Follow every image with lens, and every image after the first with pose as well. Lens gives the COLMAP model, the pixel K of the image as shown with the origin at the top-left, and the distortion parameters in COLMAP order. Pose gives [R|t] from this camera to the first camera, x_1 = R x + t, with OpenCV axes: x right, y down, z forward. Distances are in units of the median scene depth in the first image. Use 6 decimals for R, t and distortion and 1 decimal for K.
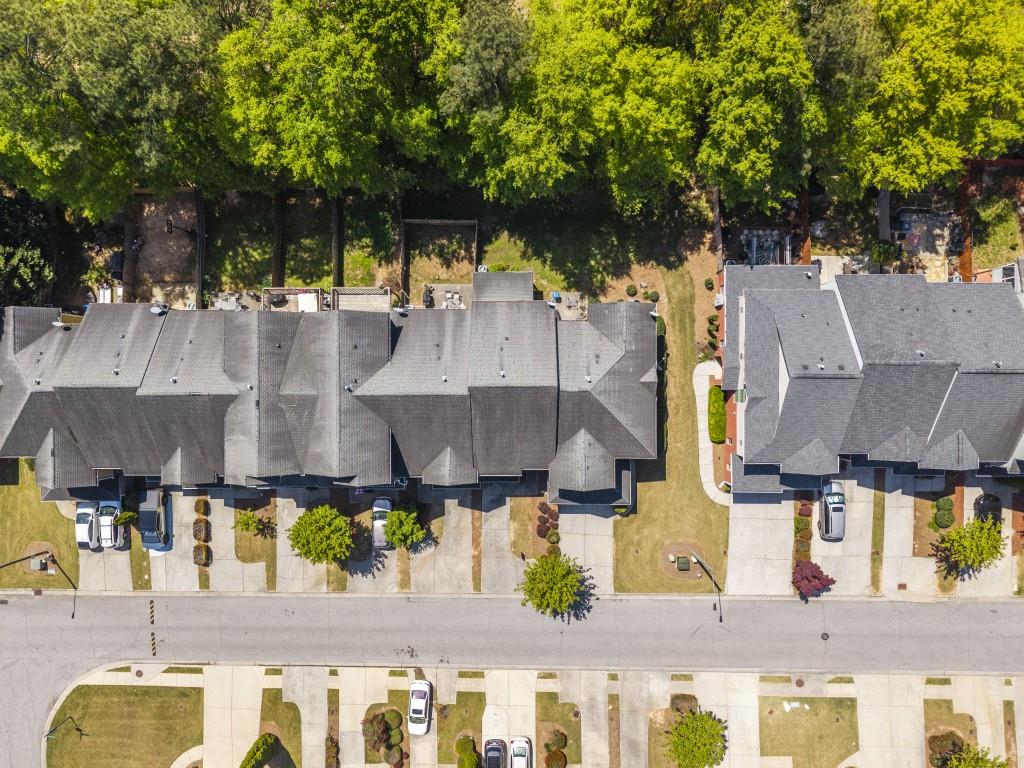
lens RADIAL K [[727.6, 0, 512.0], [0, 727.6, 384.0], [0, 0, 1]] dist [0.052622, -0.005523]
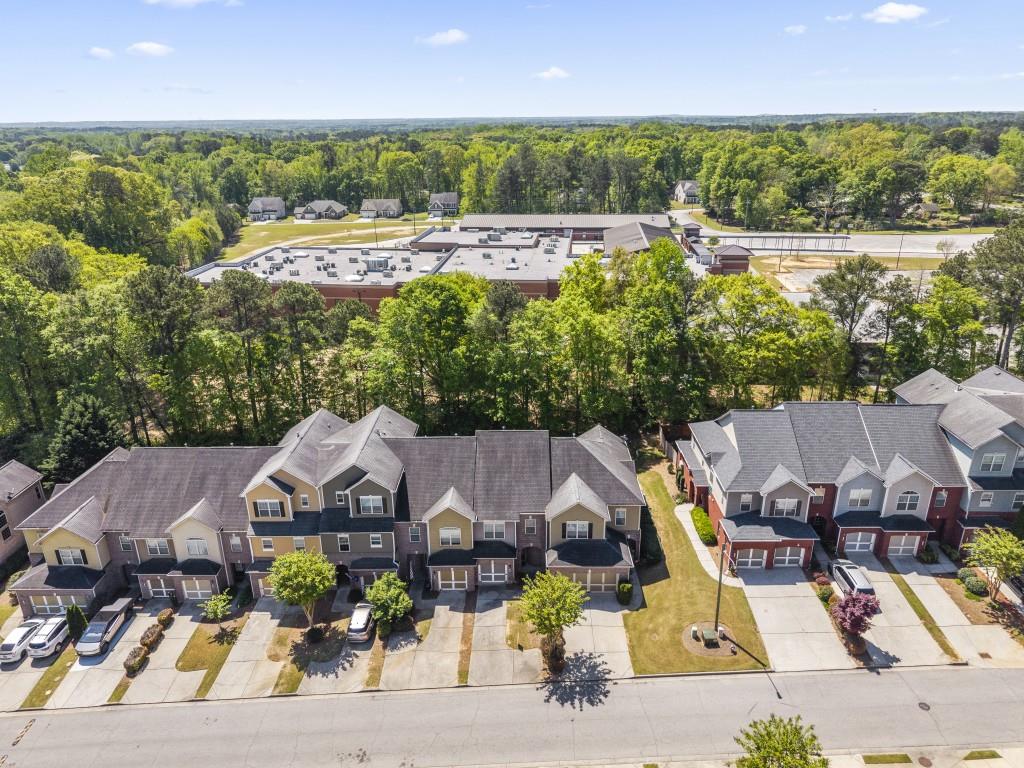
lens RADIAL K [[727.6, 0, 512.0], [0, 727.6, 384.0], [0, 0, 1]] dist [0.052622, -0.005523]
pose [[0.999874, 0.005891, -0.014712, 0.015604], [-0.015823, 0.319888, -0.947323, 0.939974], [-0.000875, 0.947437, 0.319941, 0.441553]]
